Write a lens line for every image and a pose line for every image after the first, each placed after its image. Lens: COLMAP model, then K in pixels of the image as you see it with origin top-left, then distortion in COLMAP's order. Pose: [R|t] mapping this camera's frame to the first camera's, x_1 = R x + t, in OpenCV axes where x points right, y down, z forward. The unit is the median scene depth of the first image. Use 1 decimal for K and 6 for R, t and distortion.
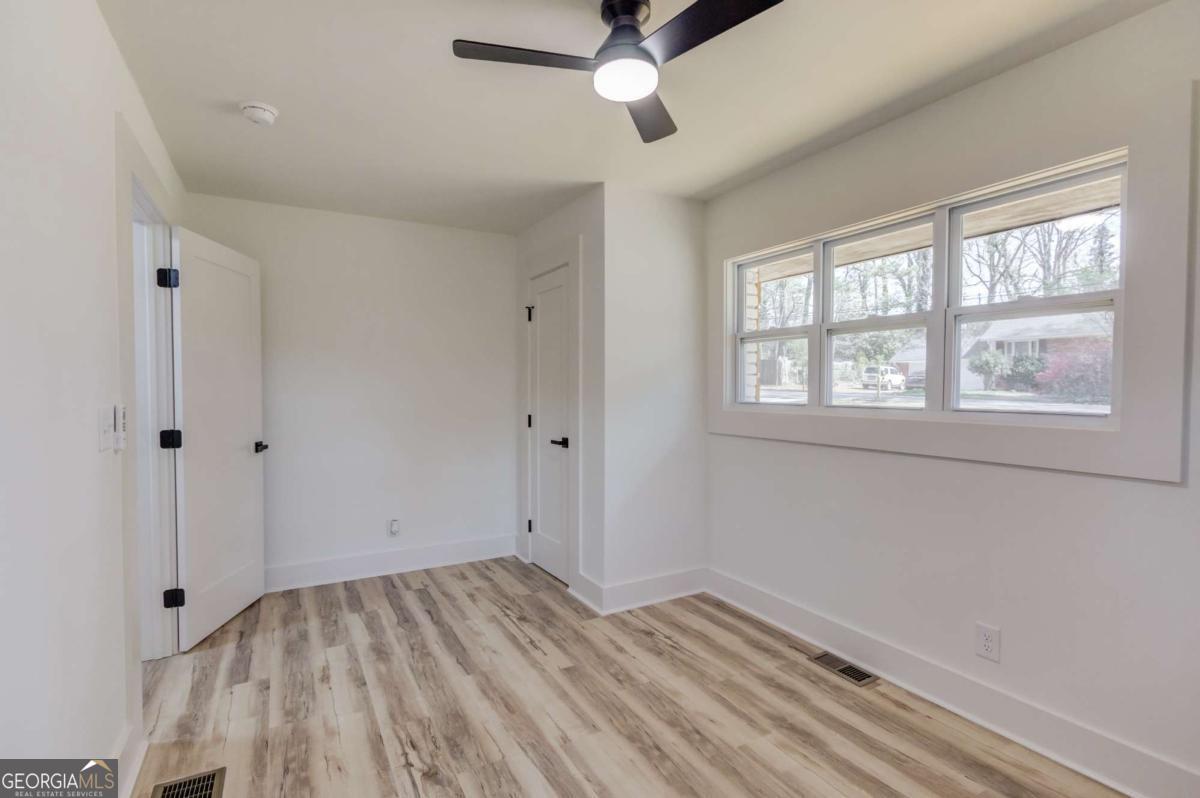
lens RADIAL K [[569.2, 0, 600.0], [0, 569.2, 399.0], [0, 0, 1]] dist [-0.001101, -0.000457]
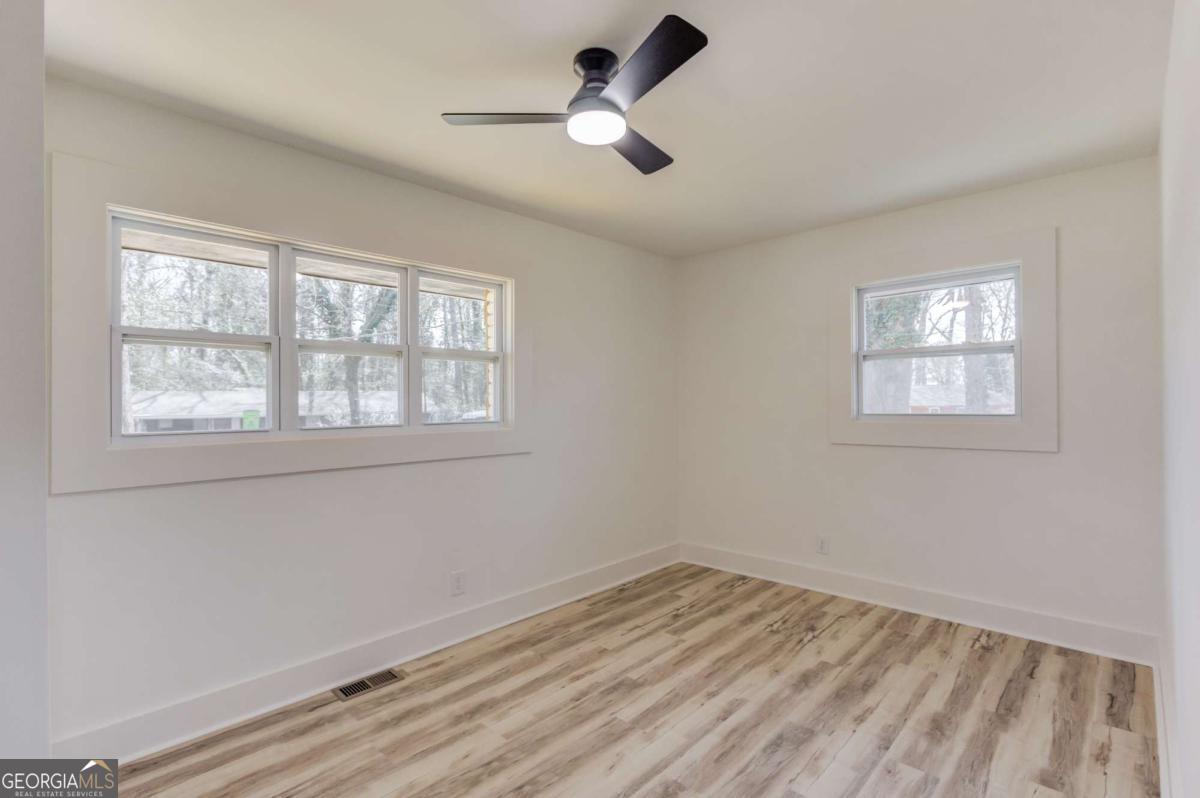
lens RADIAL K [[569.2, 0, 600.0], [0, 569.2, 399.0], [0, 0, 1]] dist [-0.001101, -0.000457]
pose [[-0.301038, -0.000093, 0.953612, -0.718658], [0.024065, 0.999681, 0.007694, -0.038355], [-0.953309, 0.025265, -0.300939, 0.961745]]
